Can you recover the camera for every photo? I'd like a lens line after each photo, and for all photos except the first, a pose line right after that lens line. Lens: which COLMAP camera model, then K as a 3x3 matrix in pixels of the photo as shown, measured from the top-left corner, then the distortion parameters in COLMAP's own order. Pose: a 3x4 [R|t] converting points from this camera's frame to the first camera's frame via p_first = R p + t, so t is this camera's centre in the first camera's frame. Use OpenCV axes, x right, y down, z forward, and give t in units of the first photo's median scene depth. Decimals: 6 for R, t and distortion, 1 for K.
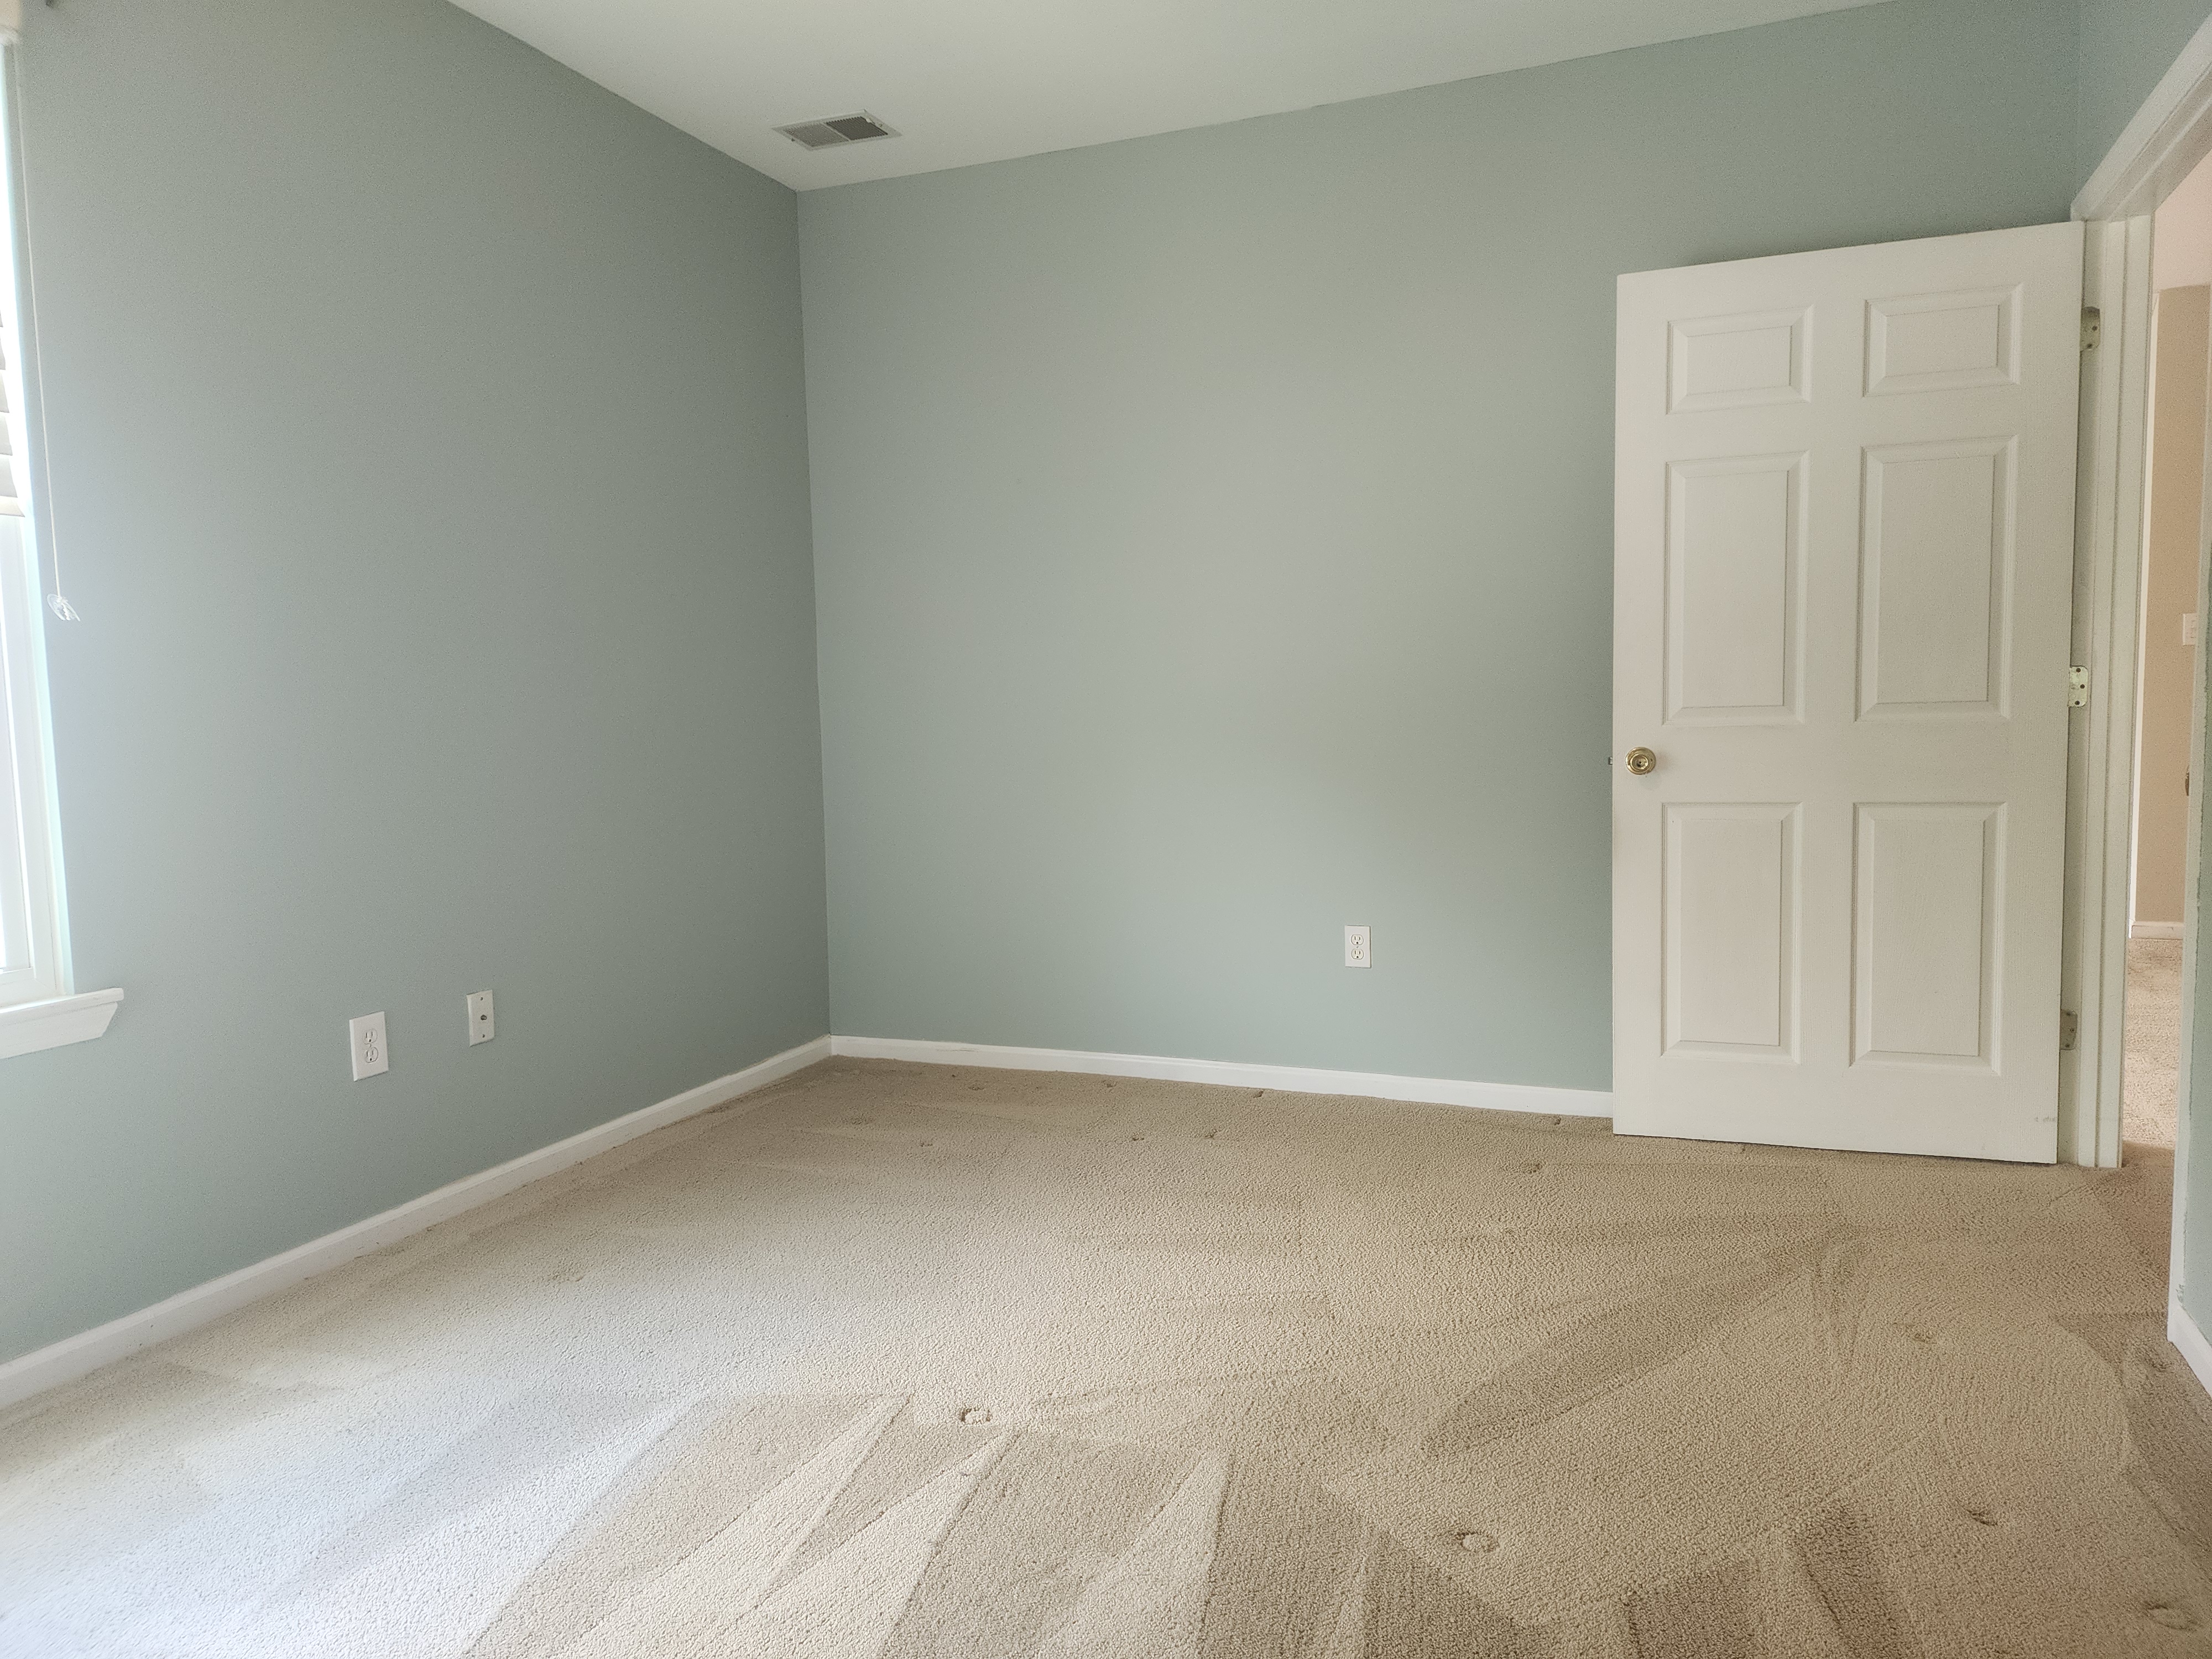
lens RADIAL K [[1489.0, 0, 1114.9], [0, 1489.0, 830.4], [0, 0, 1]] dist [0.107715, -0.097075]
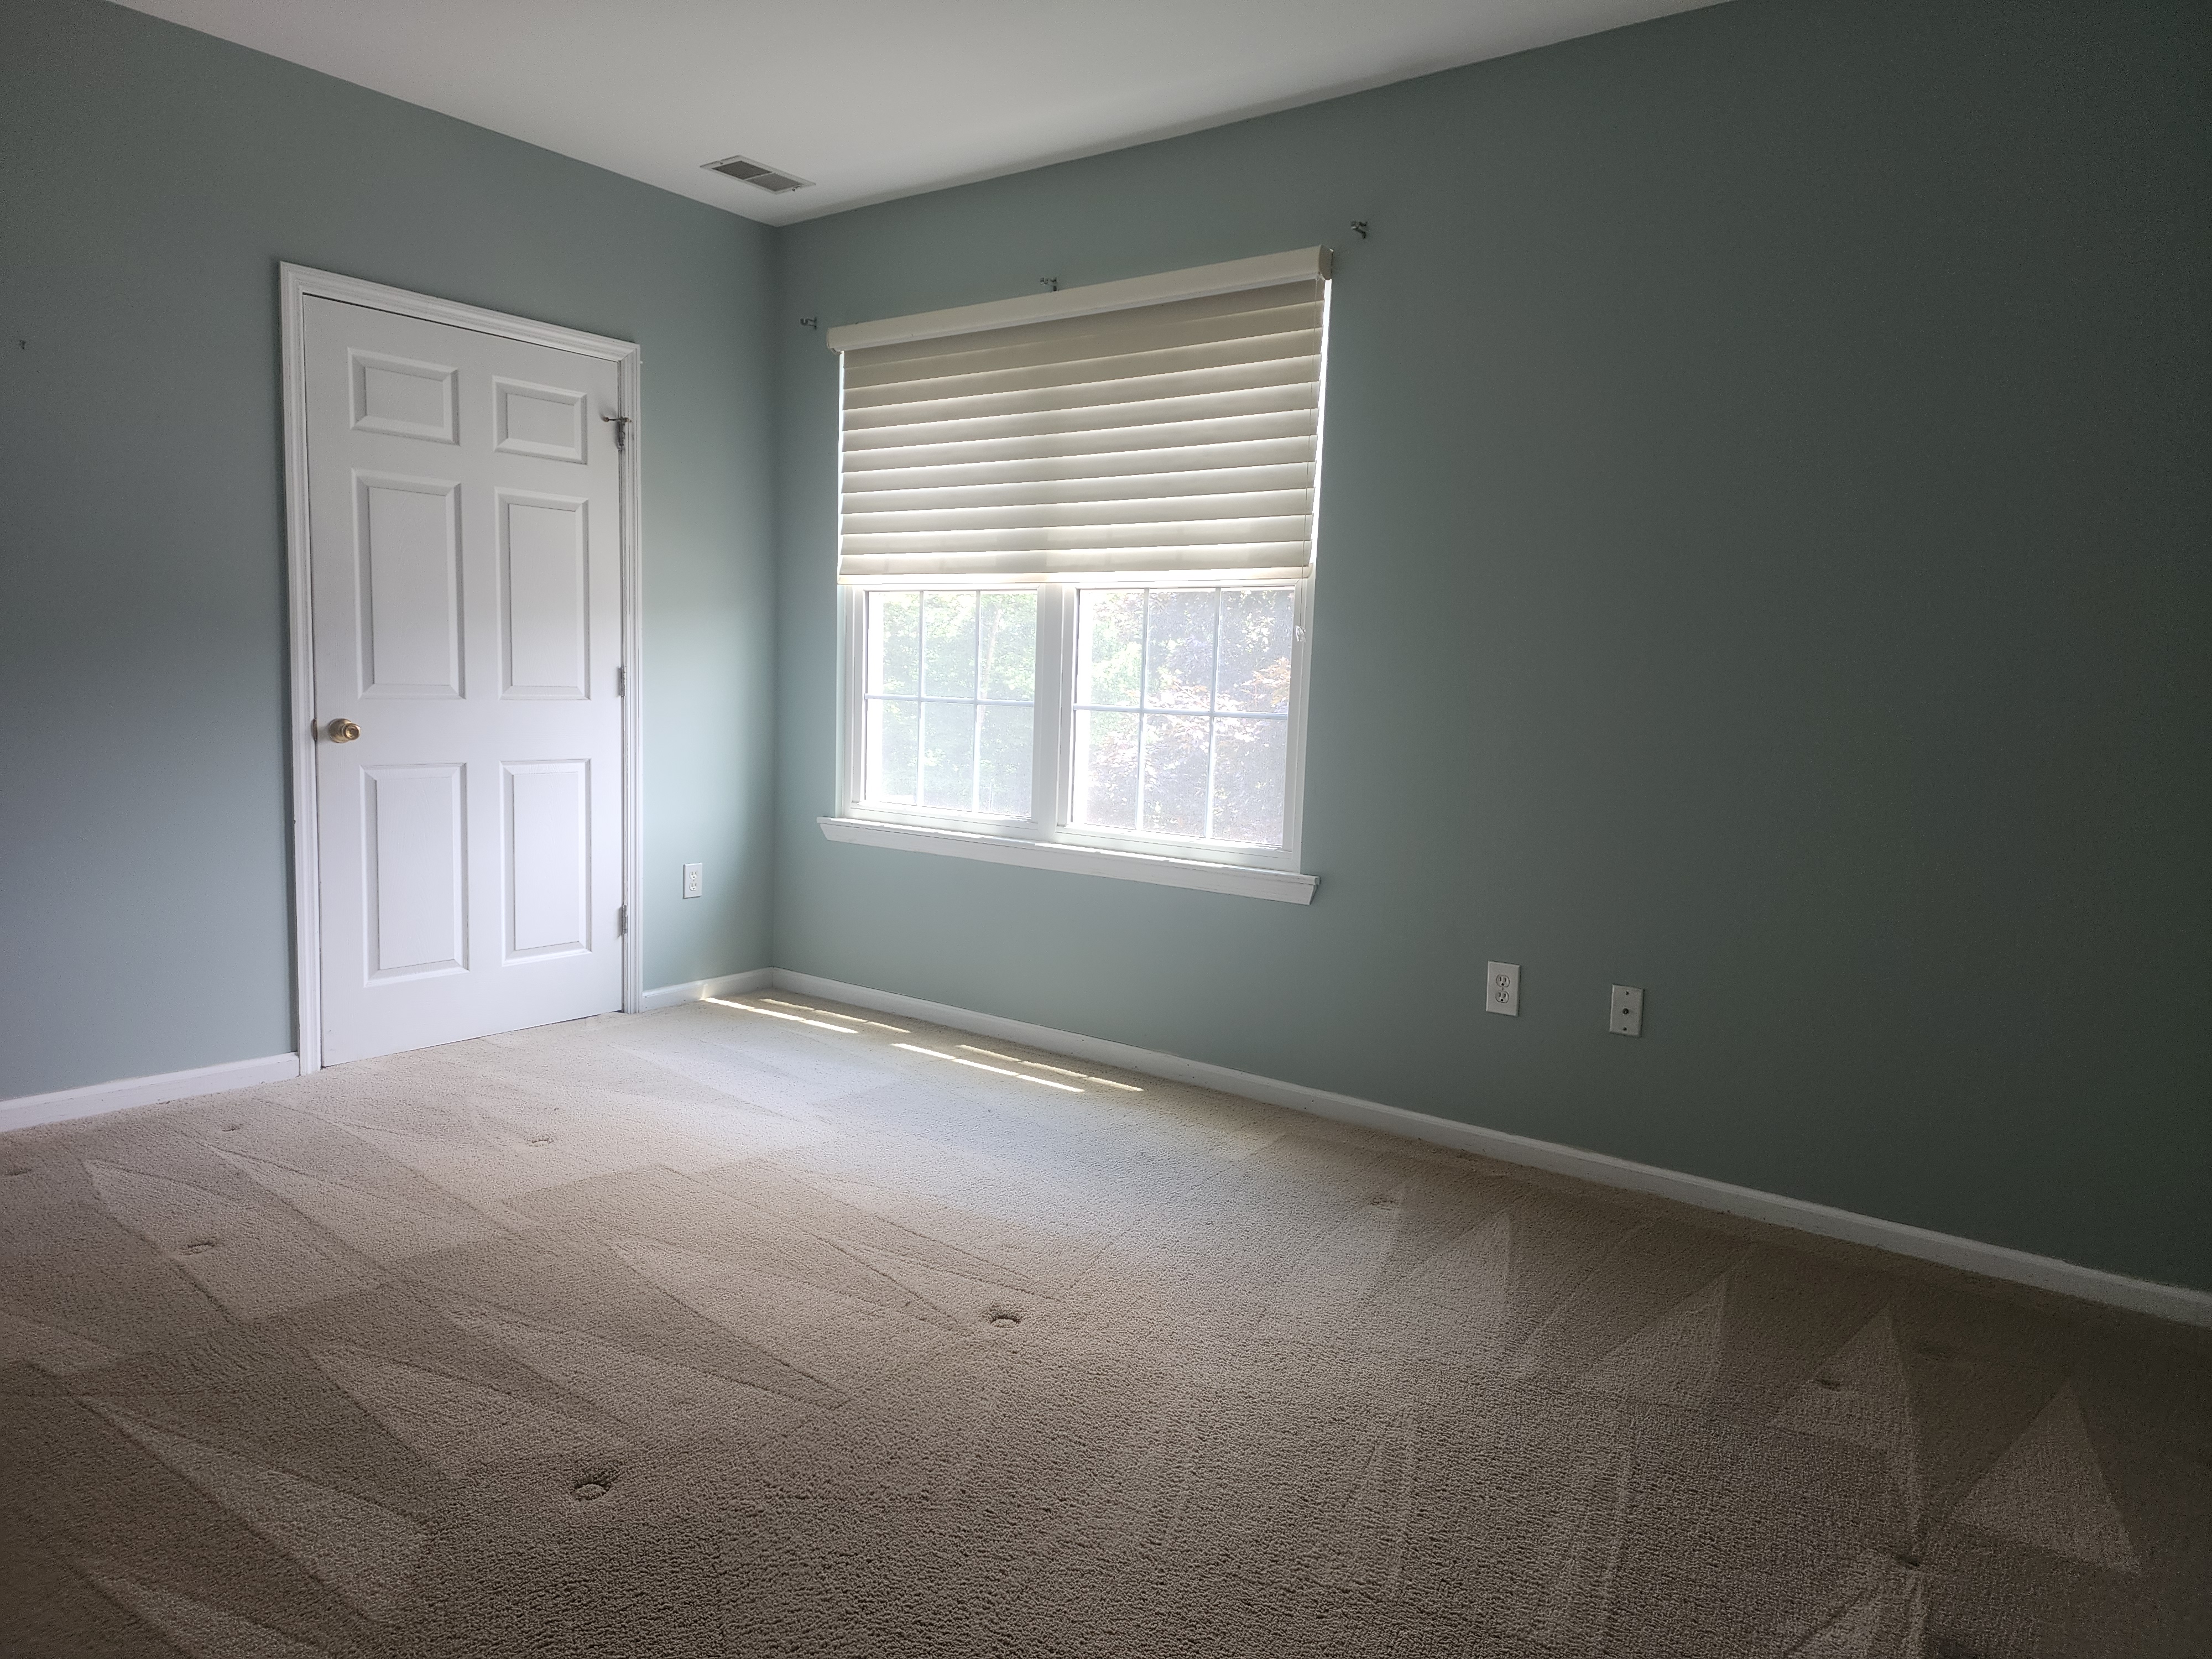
lens RADIAL K [[1480.1, 0, 1110.5], [0, 1480.1, 828.8], [0, 0, 1]] dist [0.069740, -0.064380]
pose [[-0.270269, 0.116337, -0.955730, 0.688482], [-0.112928, 0.981990, 0.151469, -0.122796], [0.956139, 0.148866, -0.252264, 0.976241]]
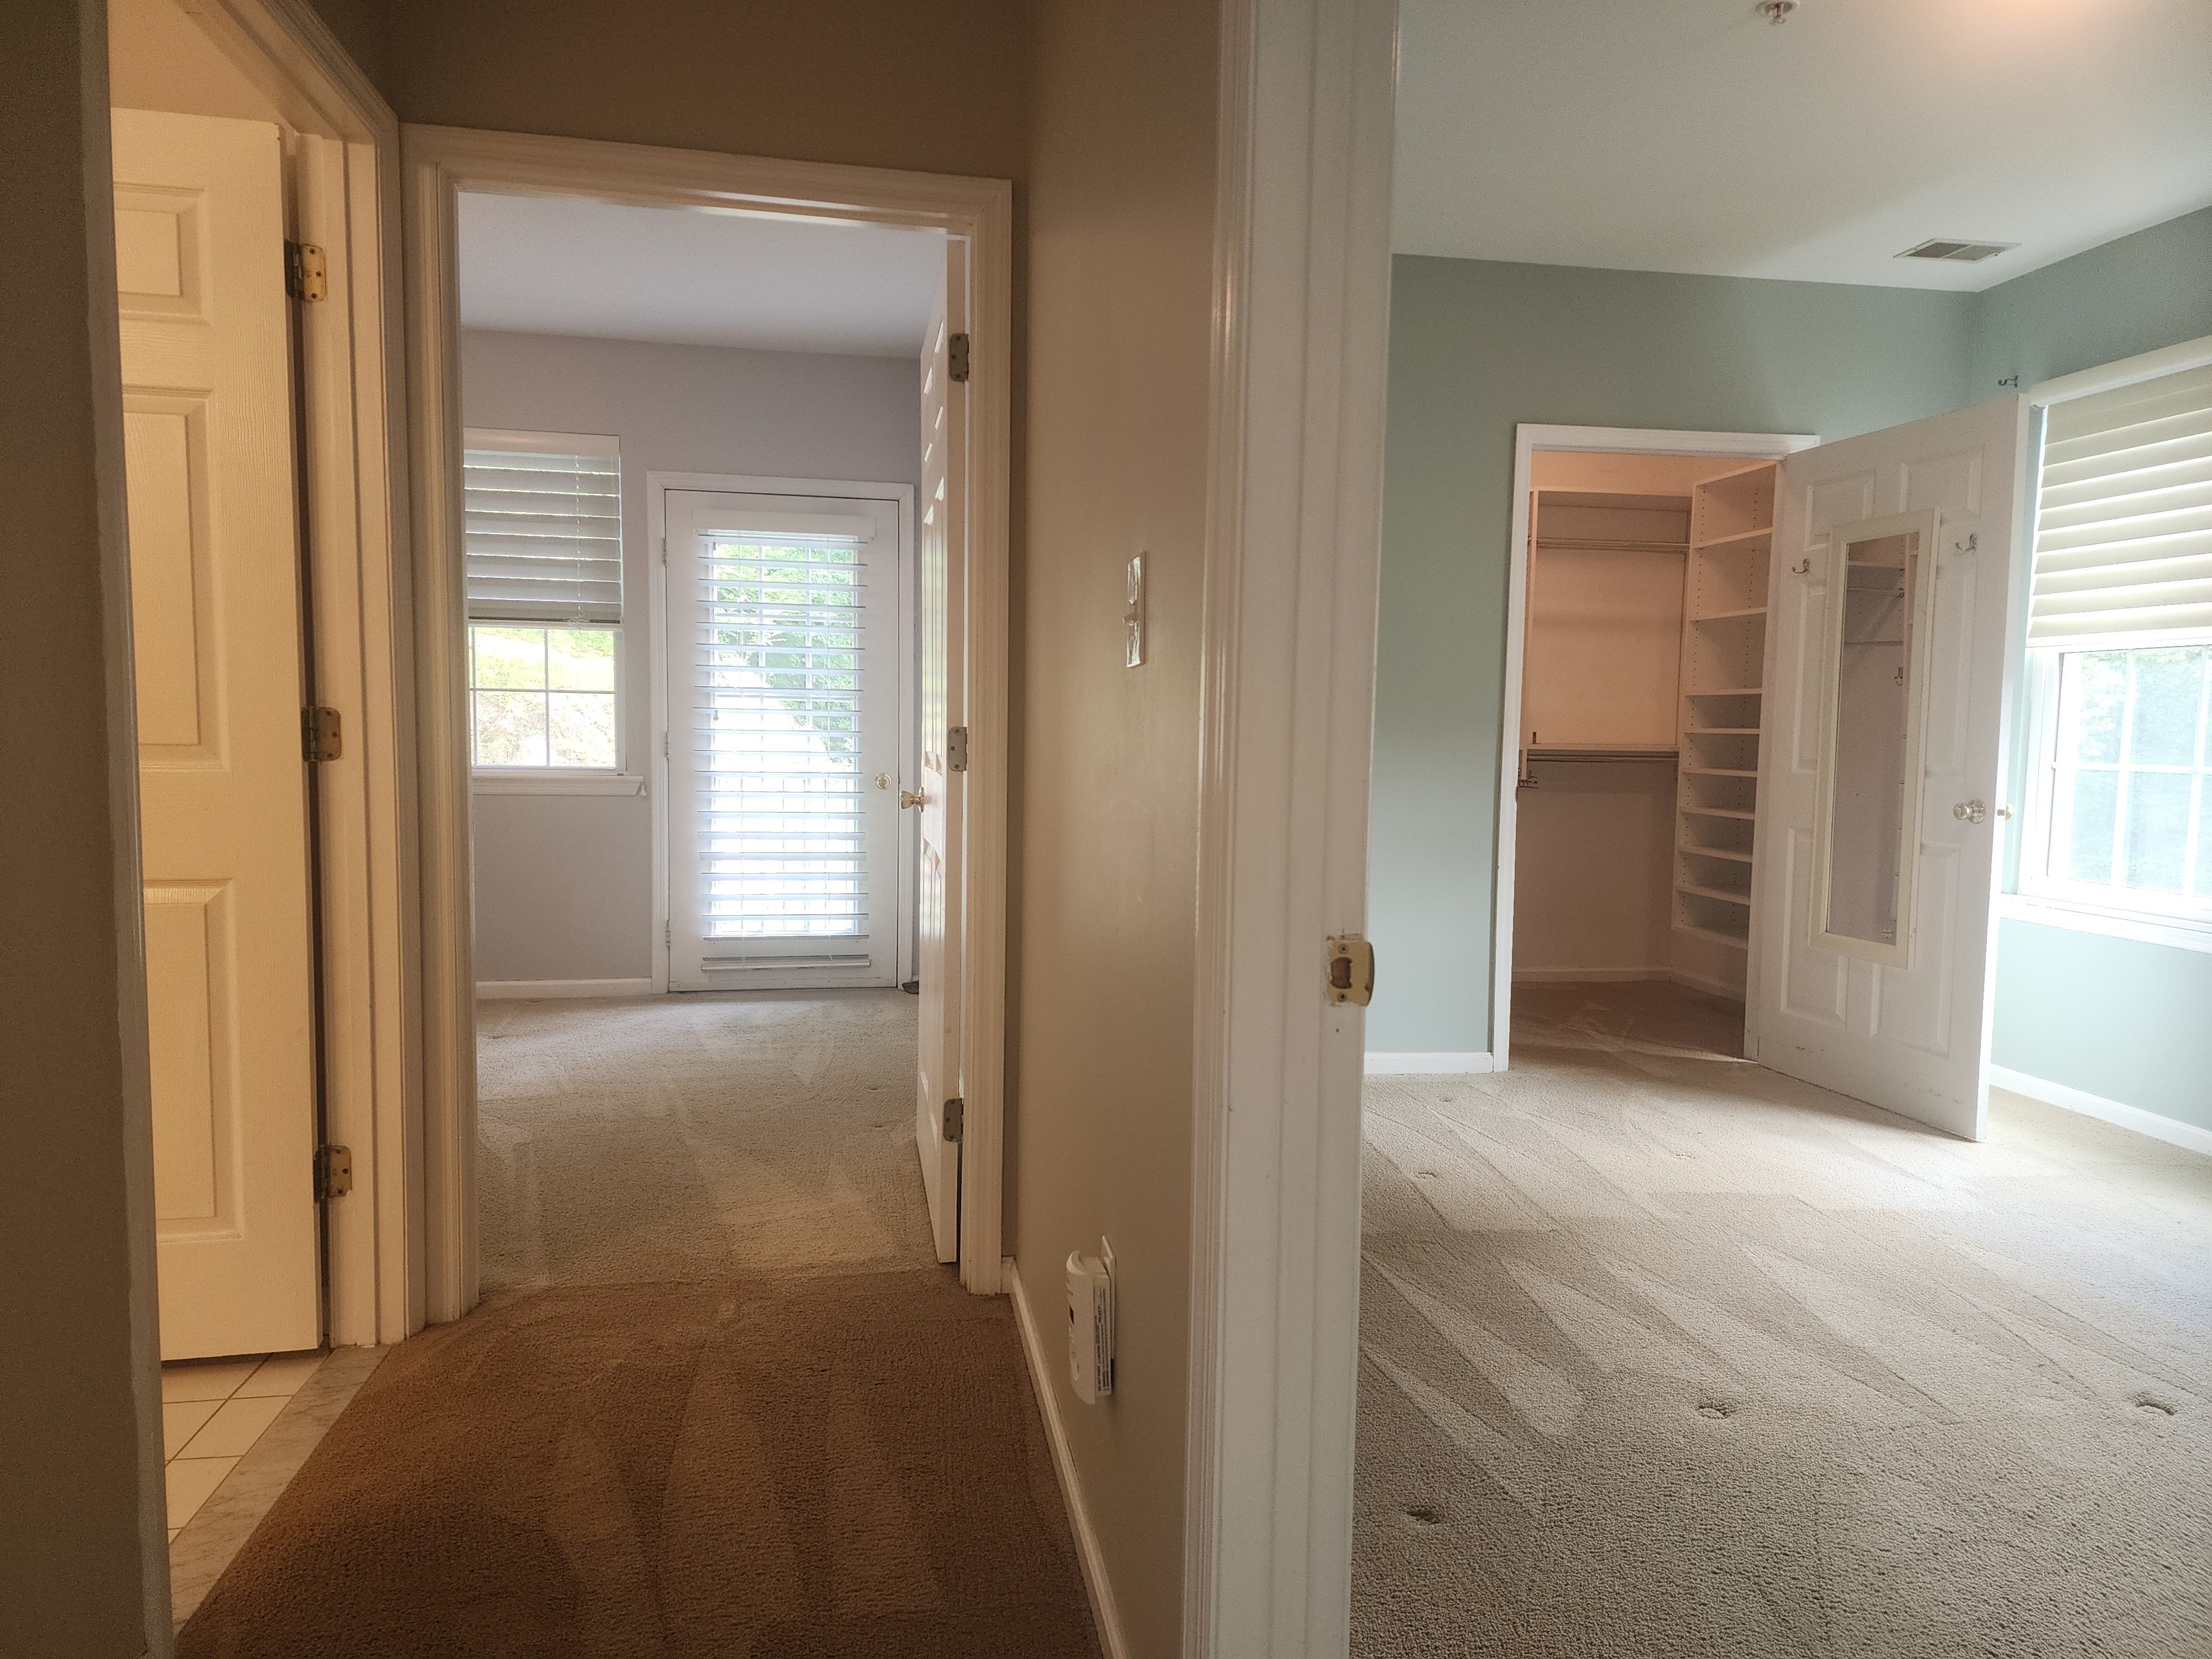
lens RADIAL K [[1480.1, 0, 1110.5], [0, 1480.1, 828.8], [0, 0, 1]] dist [0.069740, -0.064380]
pose [[-0.850539, 0.050157, -0.523515, 0.834928], [-0.041461, 0.985949, 0.161822, -0.135905], [0.524276, 0.159341, -0.836508, 1.091291]]
